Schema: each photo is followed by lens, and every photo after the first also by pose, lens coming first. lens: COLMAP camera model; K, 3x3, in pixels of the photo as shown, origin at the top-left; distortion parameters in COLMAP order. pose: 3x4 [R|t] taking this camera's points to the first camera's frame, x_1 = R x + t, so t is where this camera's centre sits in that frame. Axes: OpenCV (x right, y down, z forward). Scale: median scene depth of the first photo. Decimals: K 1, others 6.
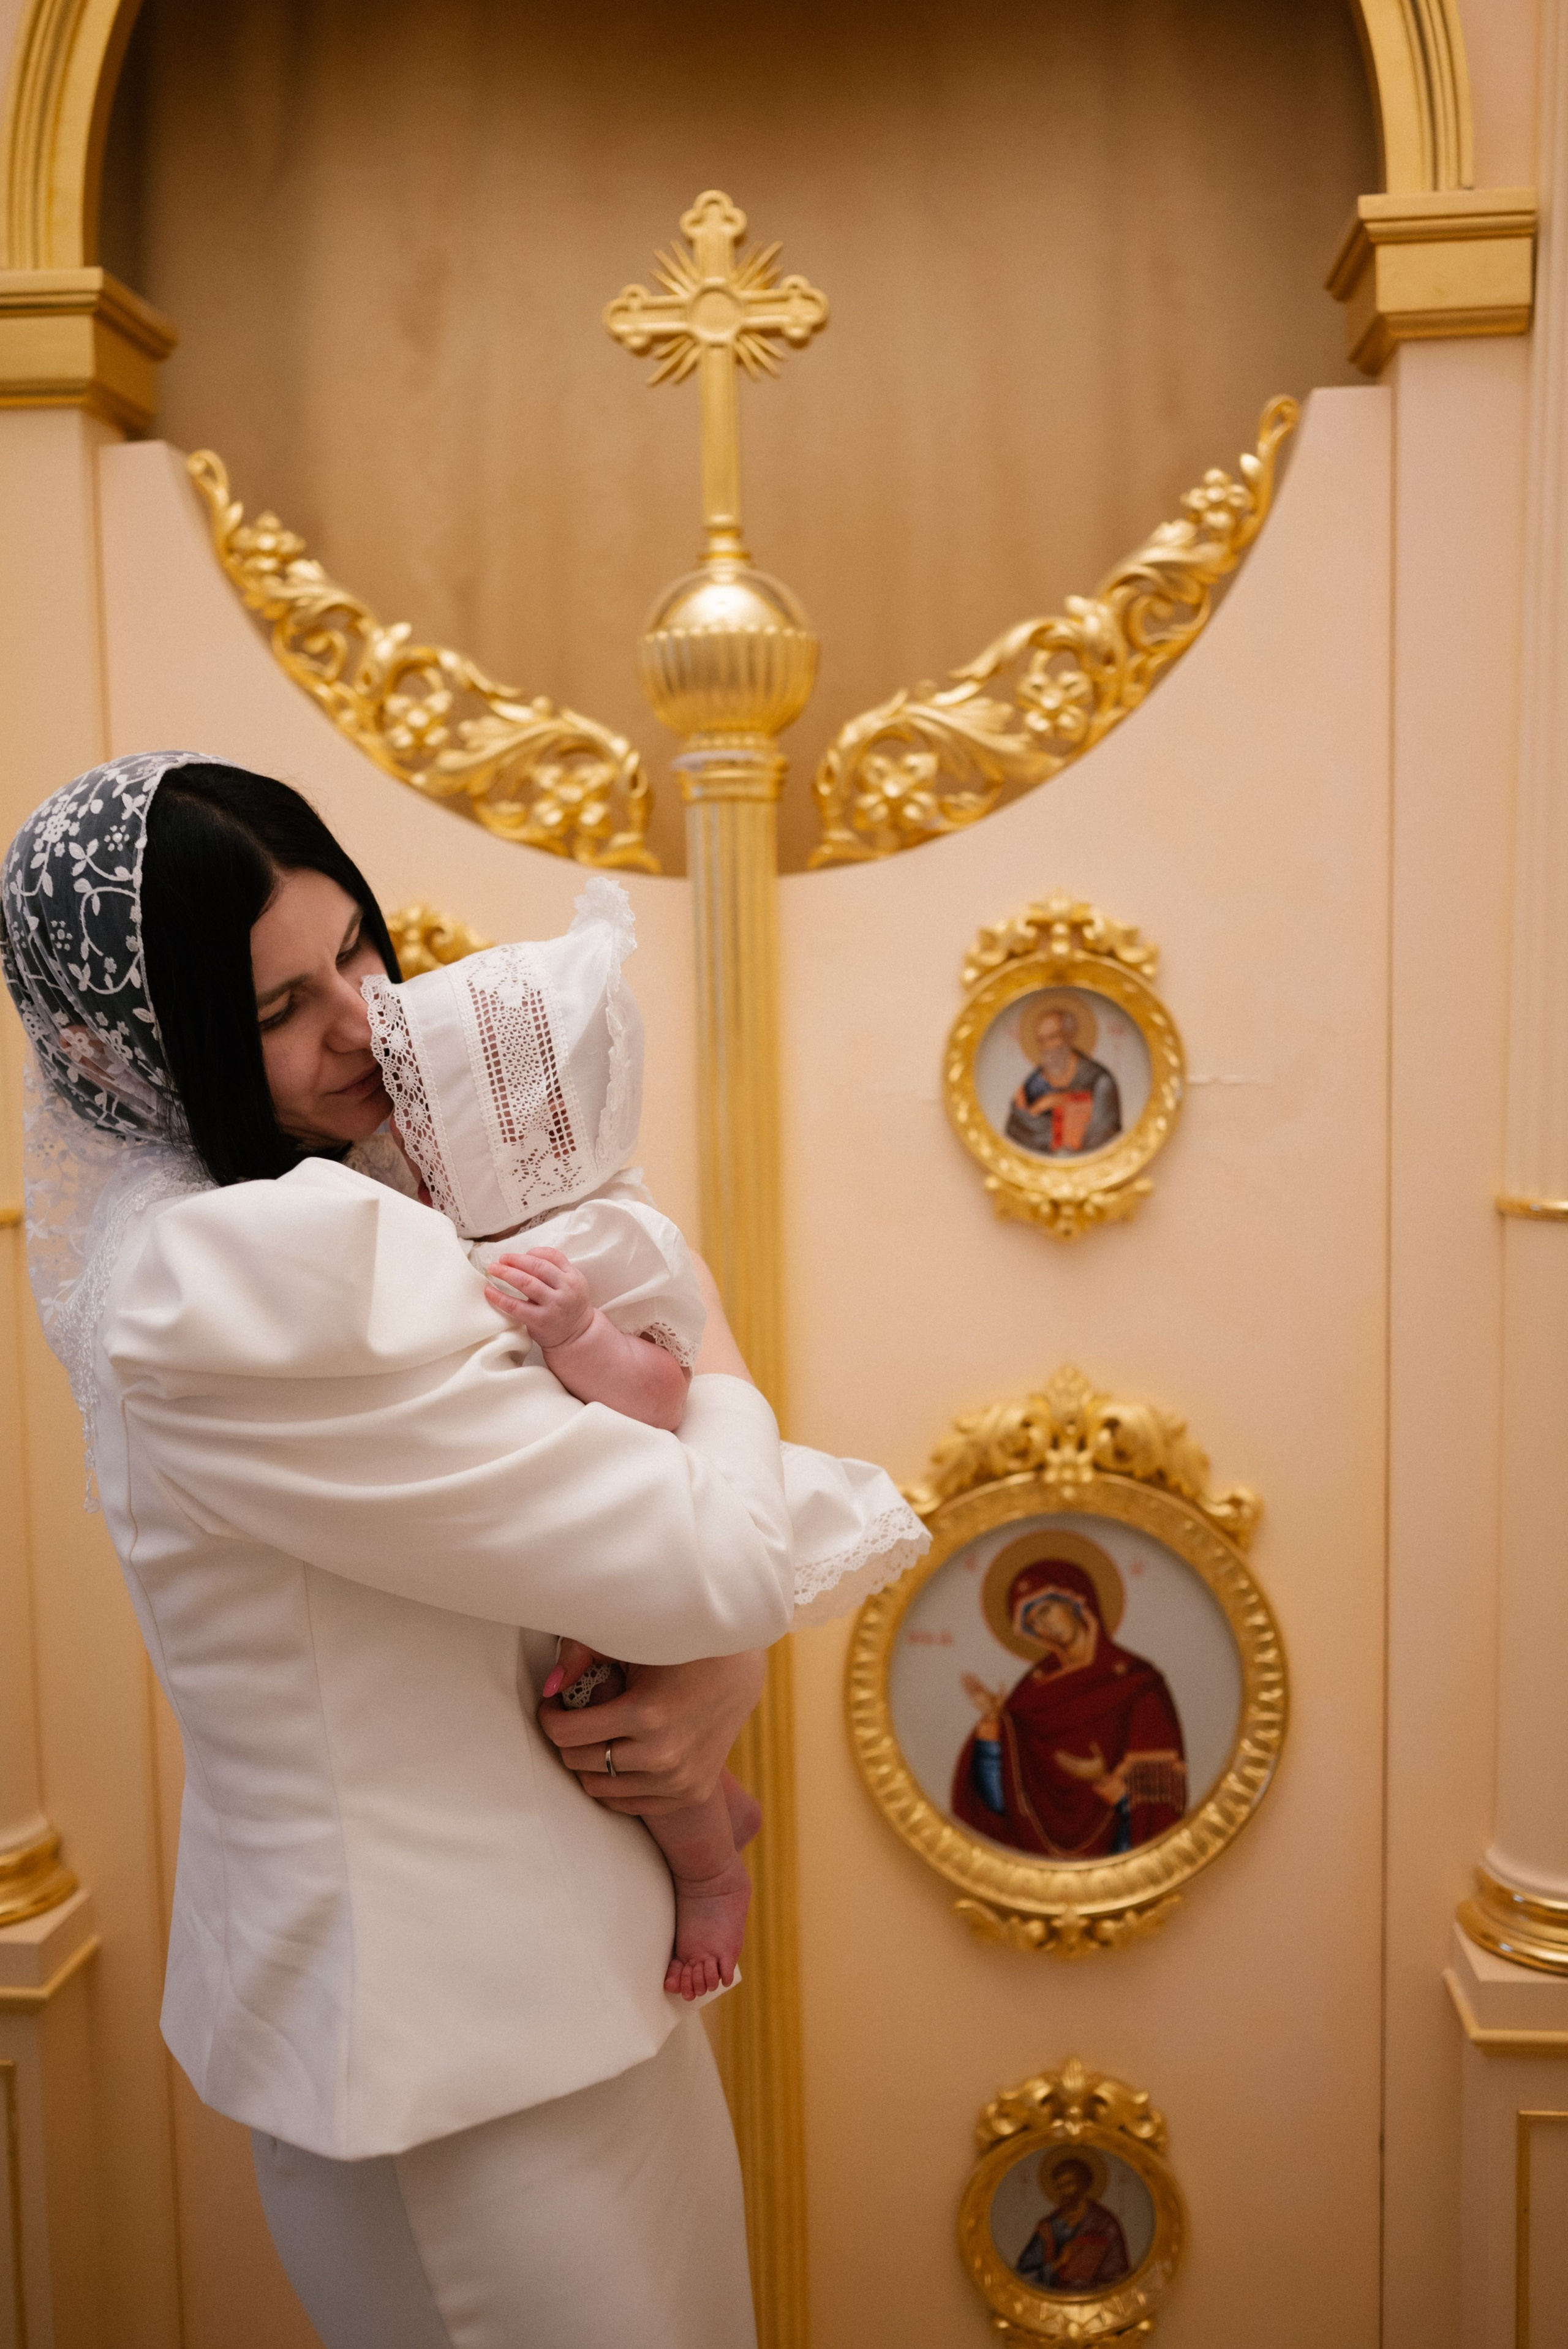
lens RADIAL K [[2249.4, 0, 784.0], [0, 2249.4, 1174.5], [0, 0, 1]] dist [-0.006839, 0.017327]
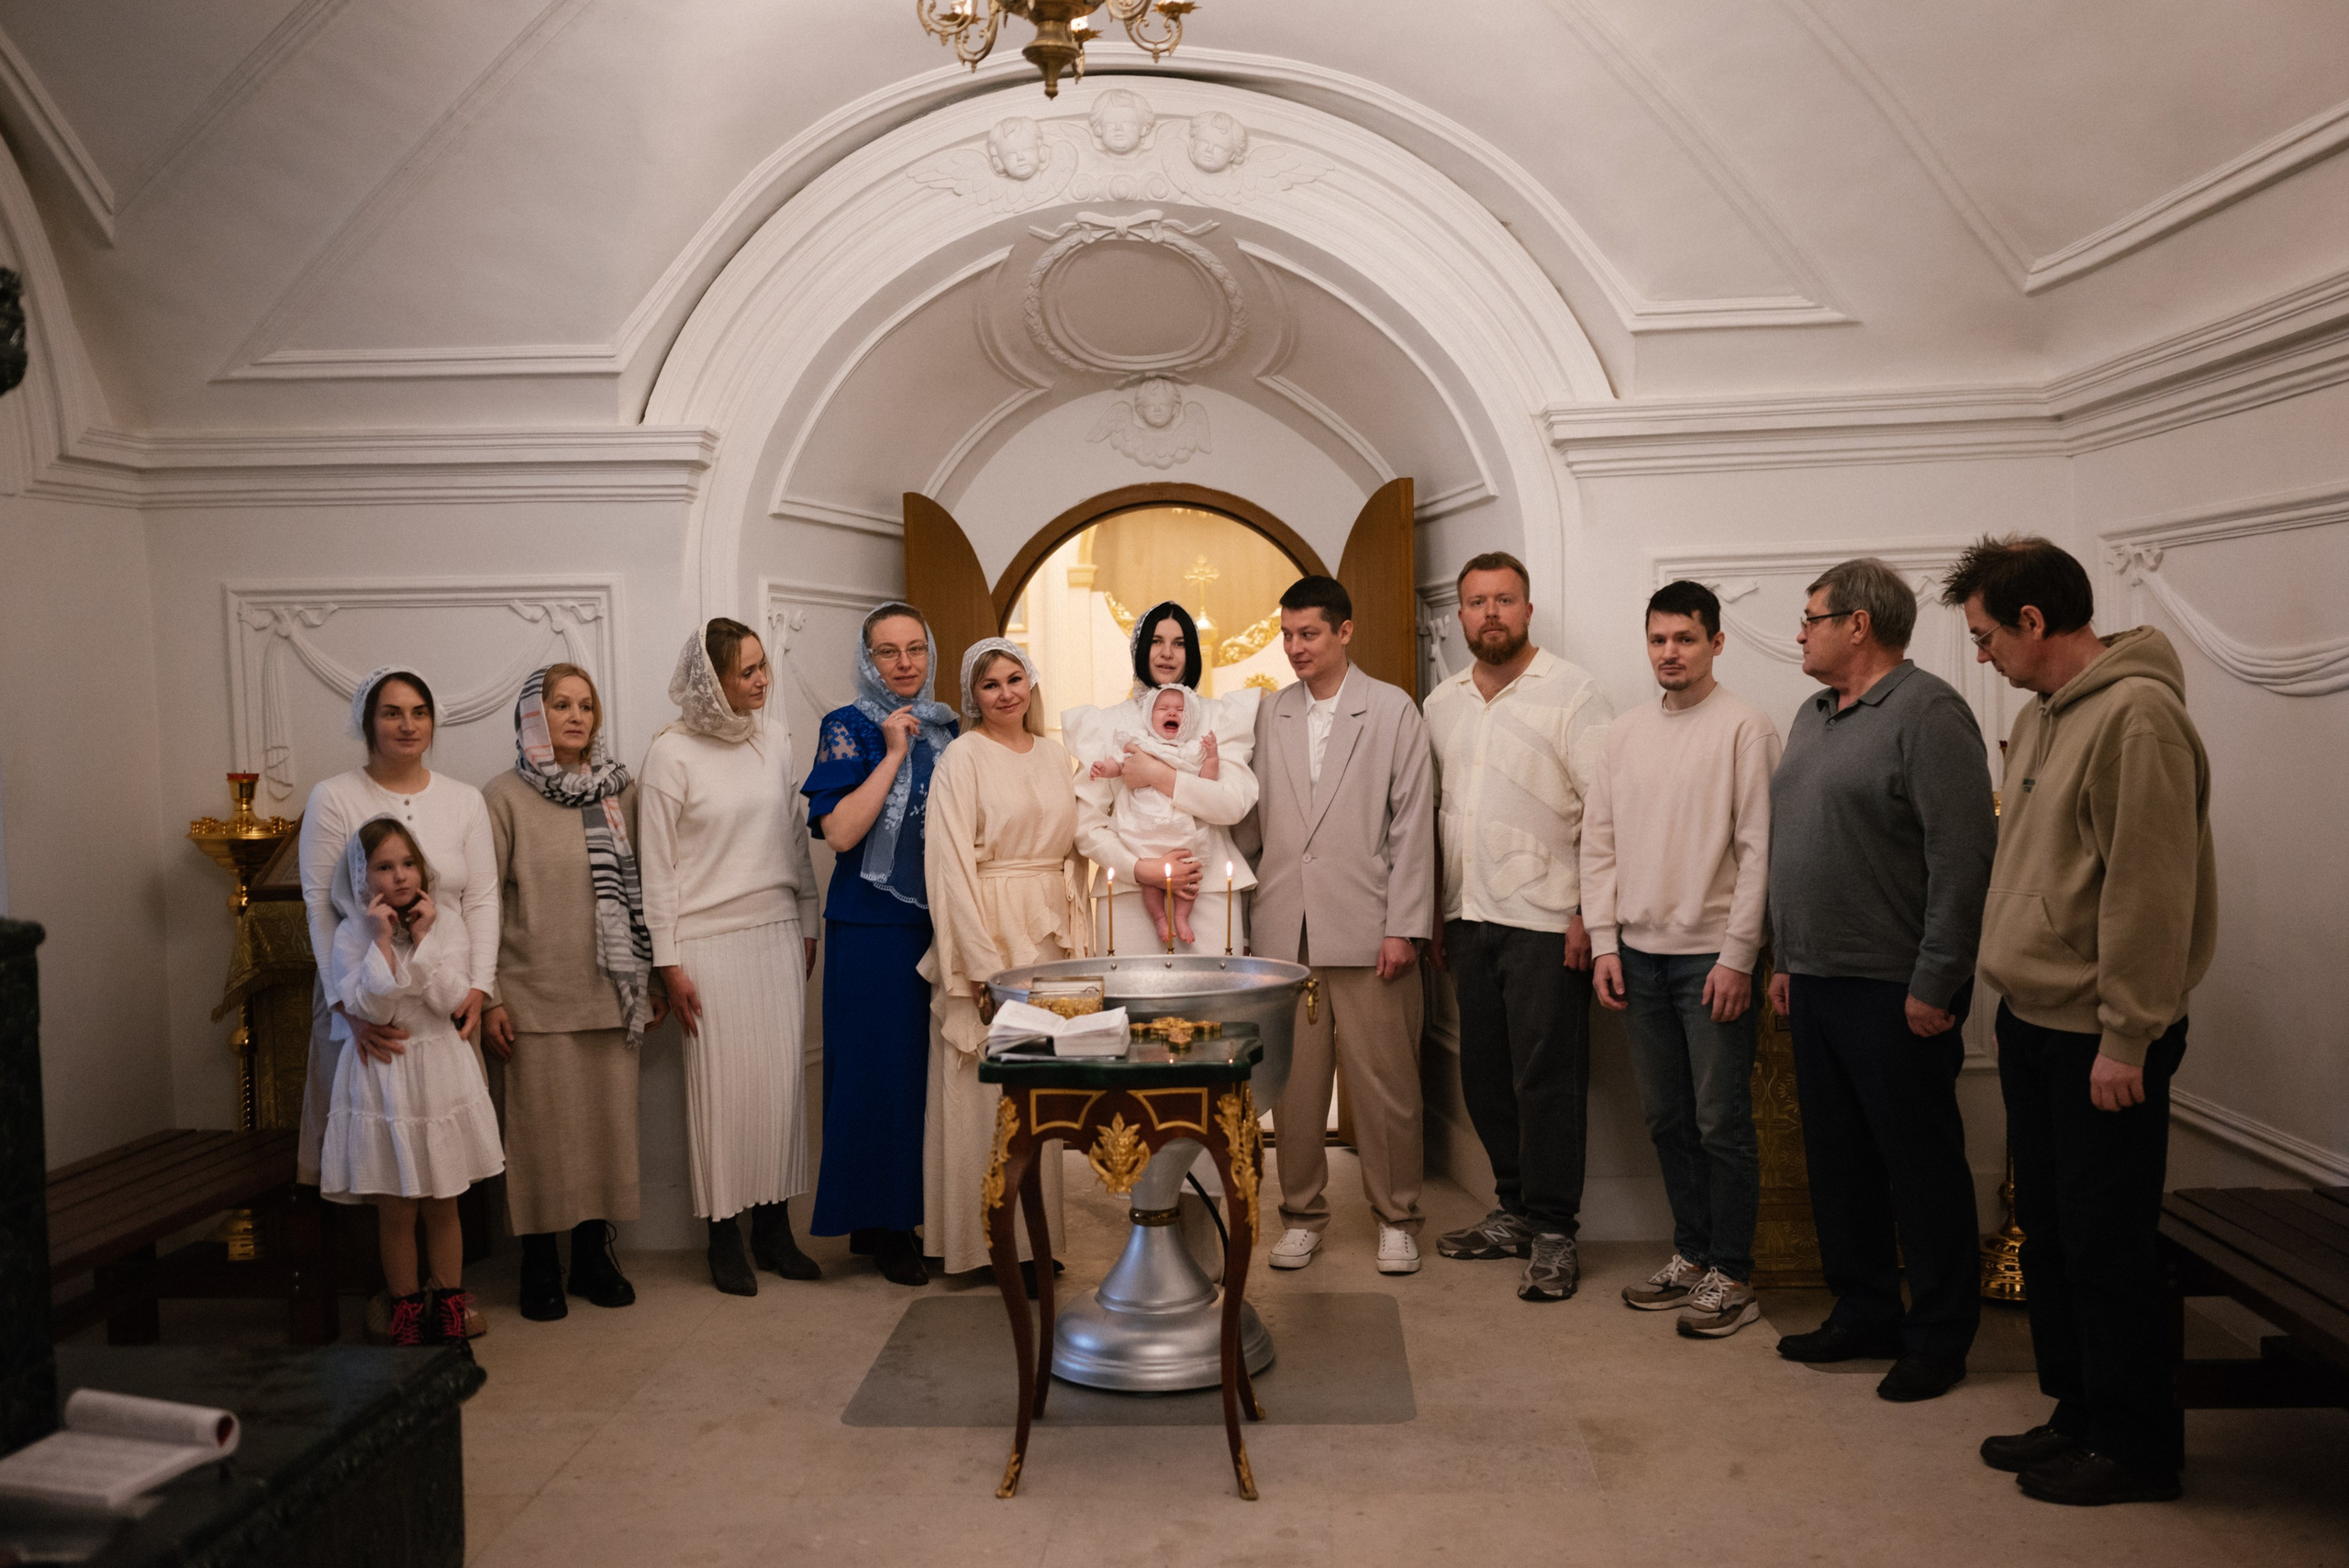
lens RADIAL K [[2244.6, 0, 1192.0], [0, 2244.6, 781.5], [0, 0, 1]] dist [-0.003586, 0.008128]
pose [[0.997814, -0.003947, 0.065974, -0.439241], [0.008326, 0.997769, -0.066235, 0.543831], [-0.065565, 0.066639, 0.995621, -4.761019]]
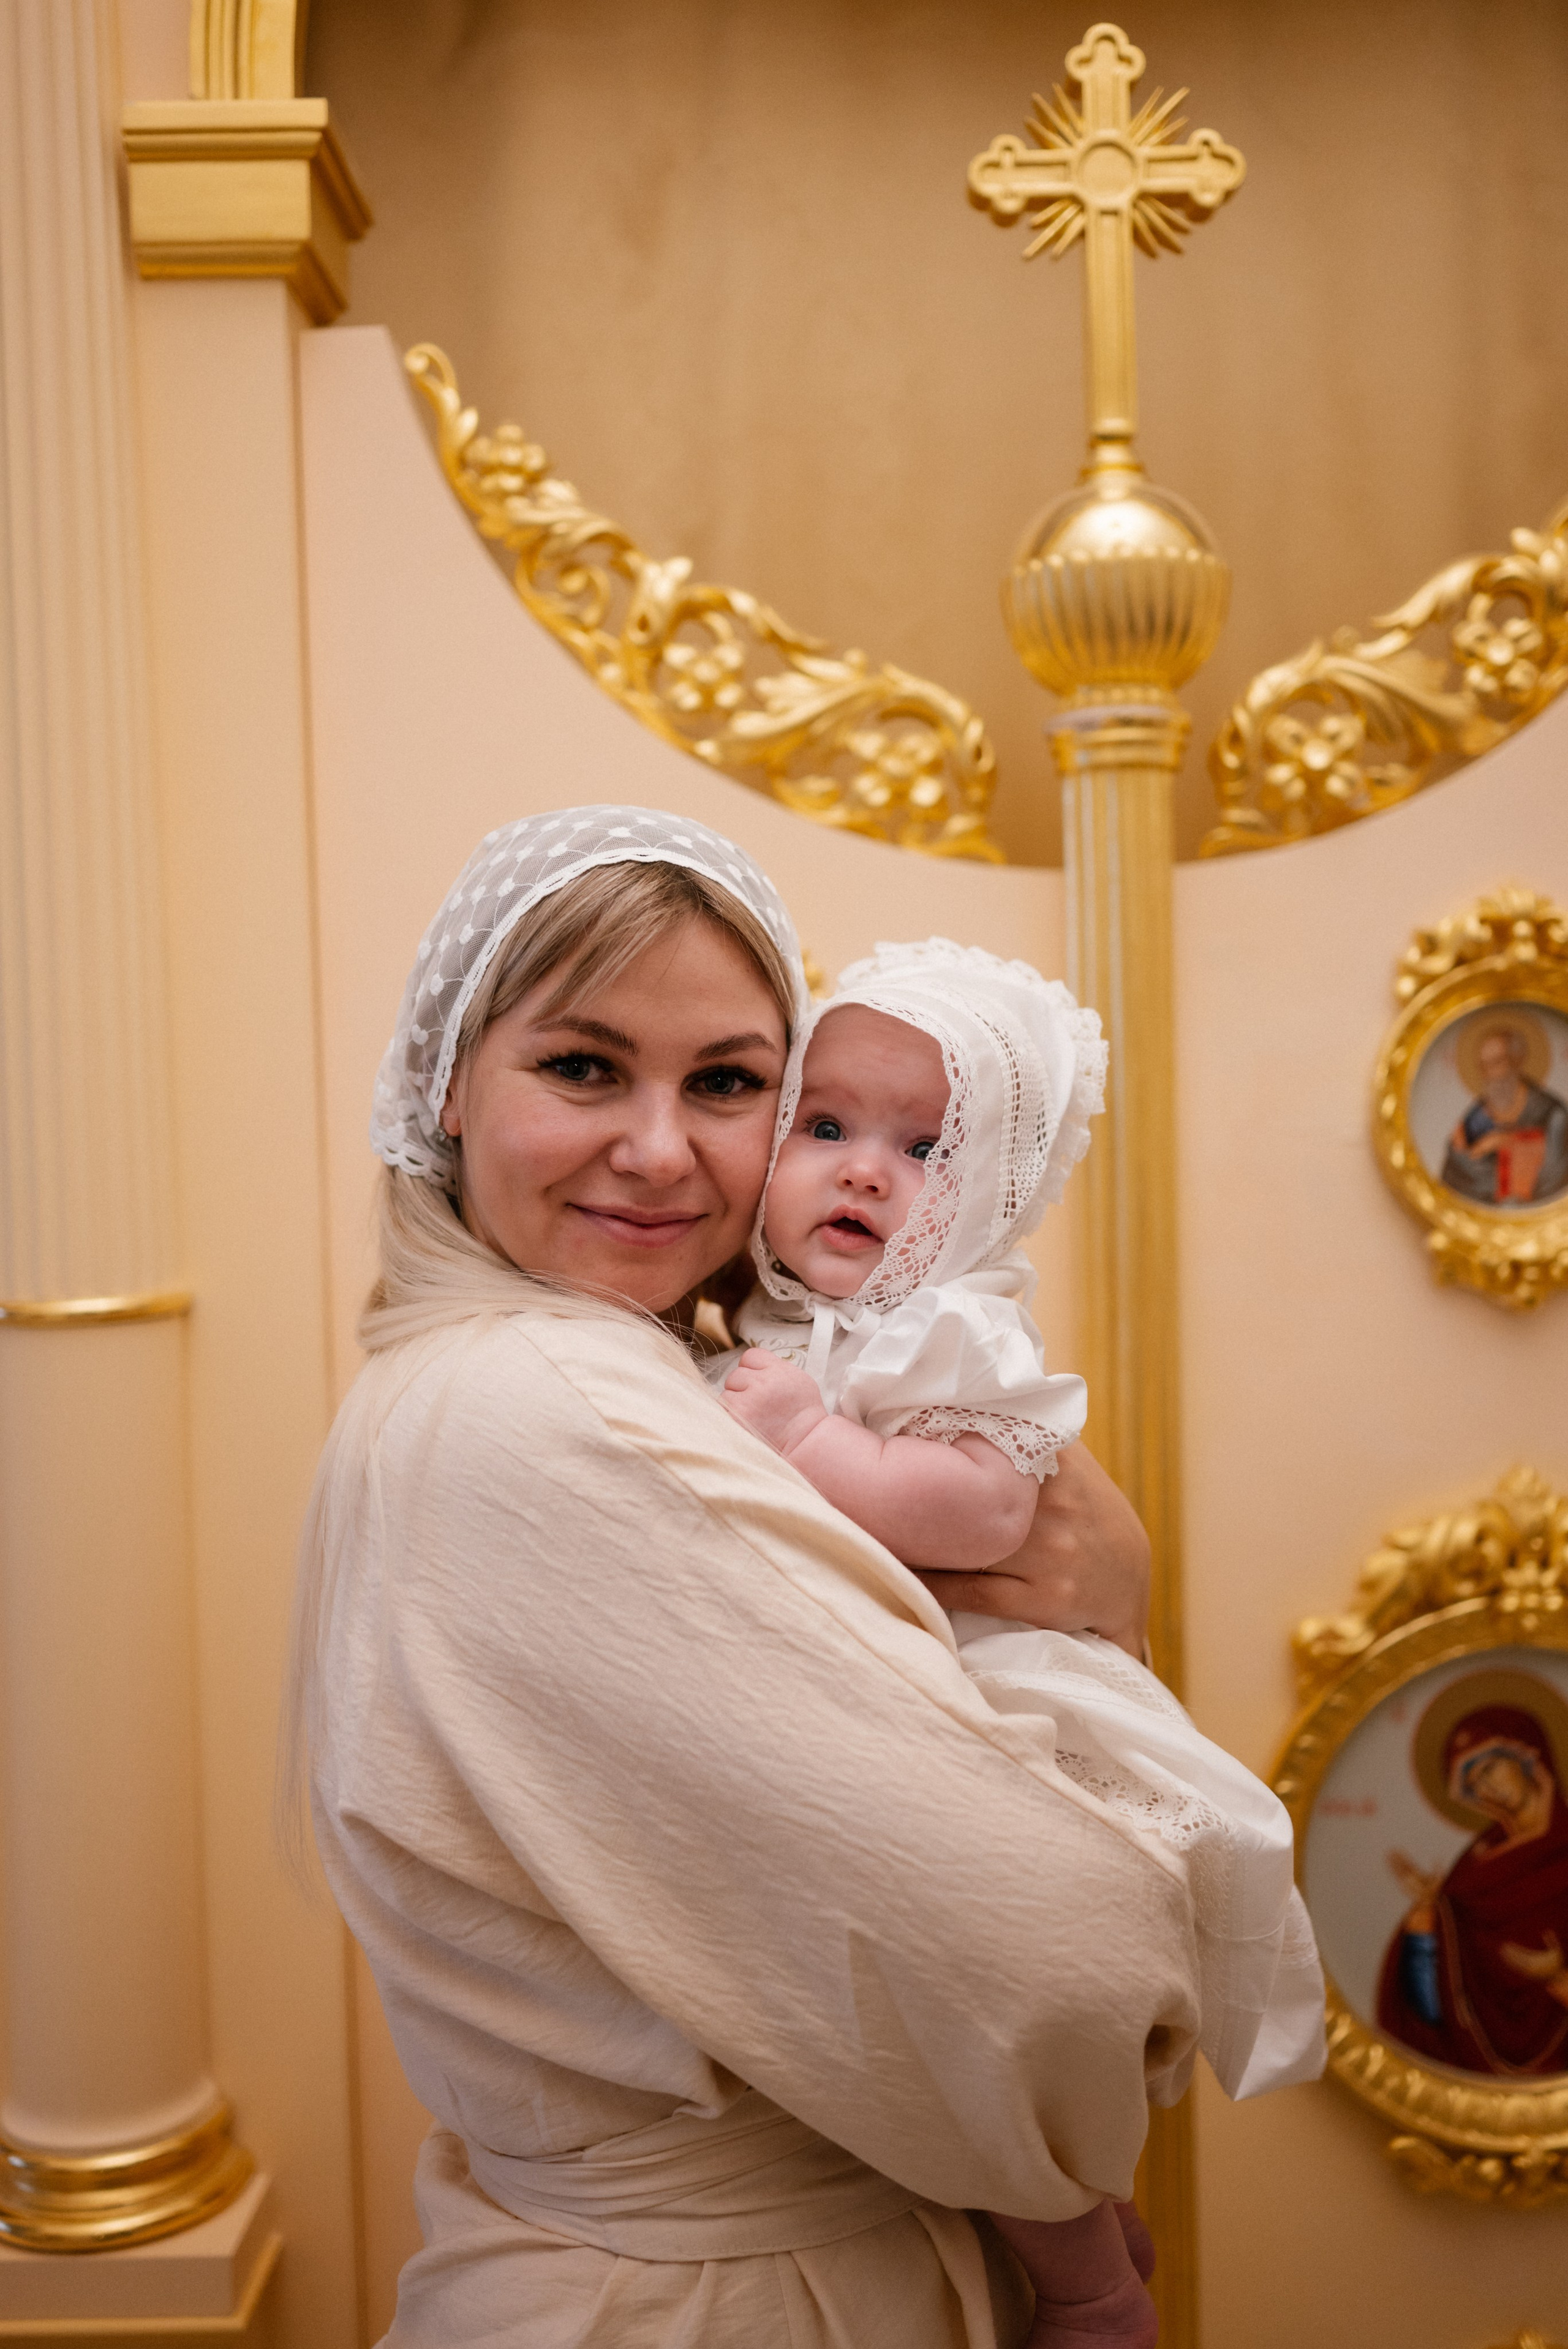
lens RADIAL K [[2278.9, 0, 777.9], [0, 2278.9, 1198.6], [0, 0, 1]] dist [-0.011117, 0.018845]
pose [[0.995087, -0.008500, 0.098641, -0.226389], [0.013374, 0.998716, -0.048855, 0.025688], [-0.098099, 0.049934, 0.993923, 0.204504]]
